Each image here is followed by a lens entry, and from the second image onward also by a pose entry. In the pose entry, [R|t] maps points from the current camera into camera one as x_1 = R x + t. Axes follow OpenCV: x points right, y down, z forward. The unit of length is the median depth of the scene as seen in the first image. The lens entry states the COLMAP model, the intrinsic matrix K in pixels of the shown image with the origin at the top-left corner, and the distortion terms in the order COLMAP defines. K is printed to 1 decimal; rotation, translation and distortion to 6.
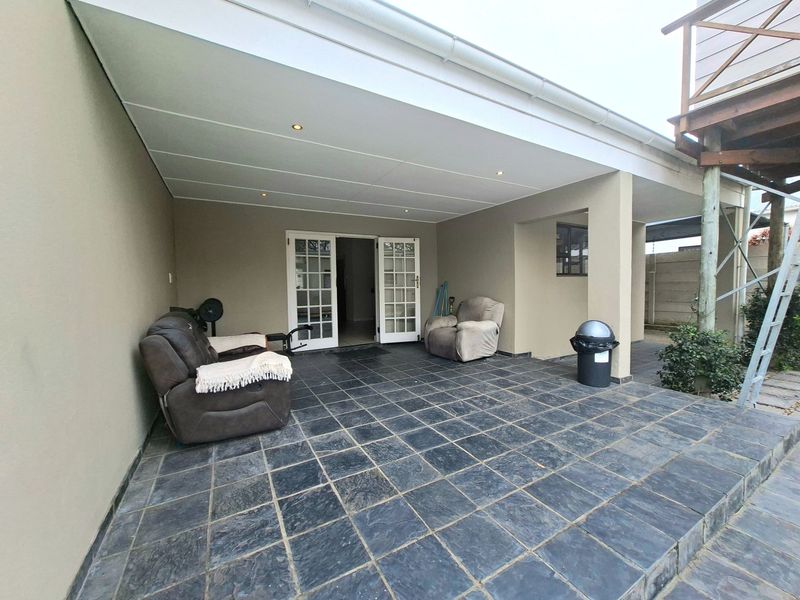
lens RADIAL K [[315.1, 0, 400.8], [0, 315.1, 298.6], [0, 0, 1]] dist [-0.000420, 0.000336]
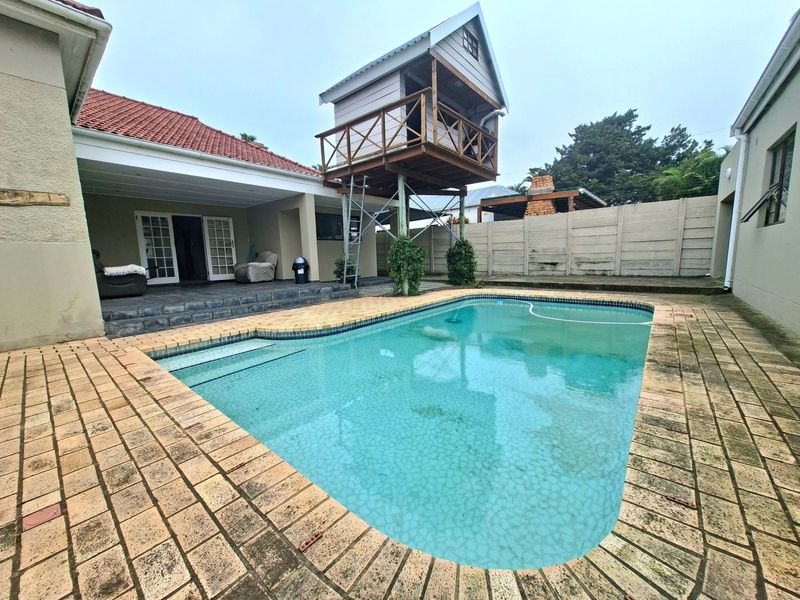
lens RADIAL K [[311.3, 0, 398.0], [0, 311.3, 297.8], [0, 0, 1]] dist [0.008347, 0.000059]
pose [[0.936876, -0.058857, 0.344671, 0.324939], [0.031596, 0.995949, 0.084186, 0.137163], [-0.348230, -0.067981, 0.934941, -1.002056]]
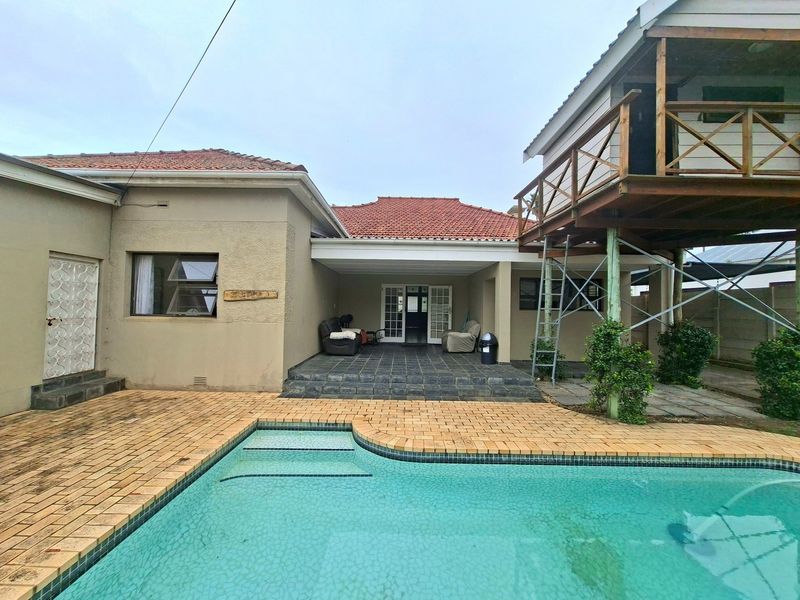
lens RADIAL K [[315.1, 0, 400.8], [0, 315.1, 298.6], [0, 0, 1]] dist [-0.000420, 0.000336]
pose [[0.868450, 0.018669, -0.495426, 0.771537], [-0.054405, 0.996844, -0.057804, -0.001754], [0.492783, 0.077153, 0.866725, -0.747456]]
